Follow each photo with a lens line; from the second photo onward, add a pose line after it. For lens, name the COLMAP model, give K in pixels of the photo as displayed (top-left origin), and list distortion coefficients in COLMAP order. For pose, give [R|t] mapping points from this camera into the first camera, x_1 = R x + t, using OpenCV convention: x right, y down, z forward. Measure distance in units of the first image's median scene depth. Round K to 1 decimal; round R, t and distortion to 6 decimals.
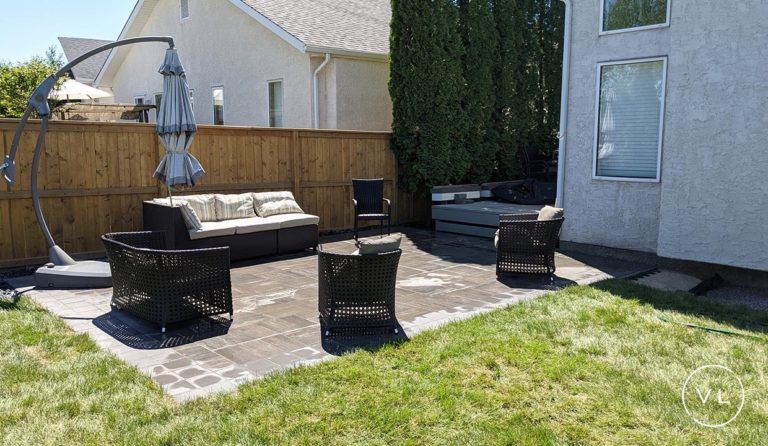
lens RADIAL K [[639.6, 0, 368.9], [0, 639.6, 222.9], [0, 0, 1]] dist [0.059100, -0.105746]
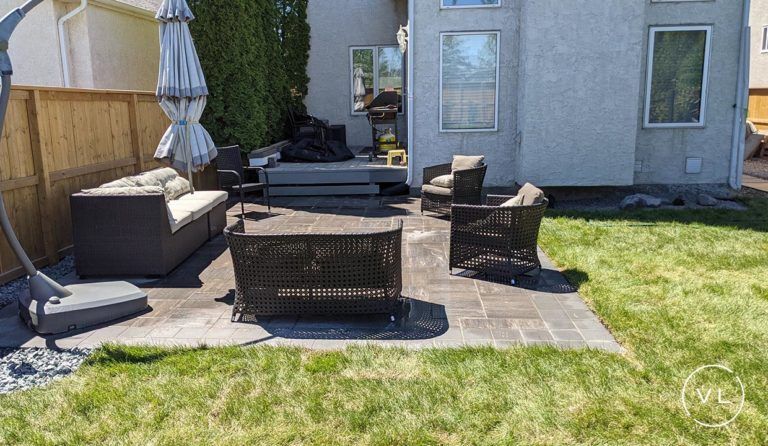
lens RADIAL K [[639.6, 0, 368.9], [0, 639.6, 222.9], [0, 0, 1]] dist [0.059100, -0.105746]
pose [[0.710296, -0.150843, 0.687551, -0.700423], [0.112163, 0.988543, 0.101005, -0.043647], [-0.694910, 0.005375, 0.719077, 0.287723]]
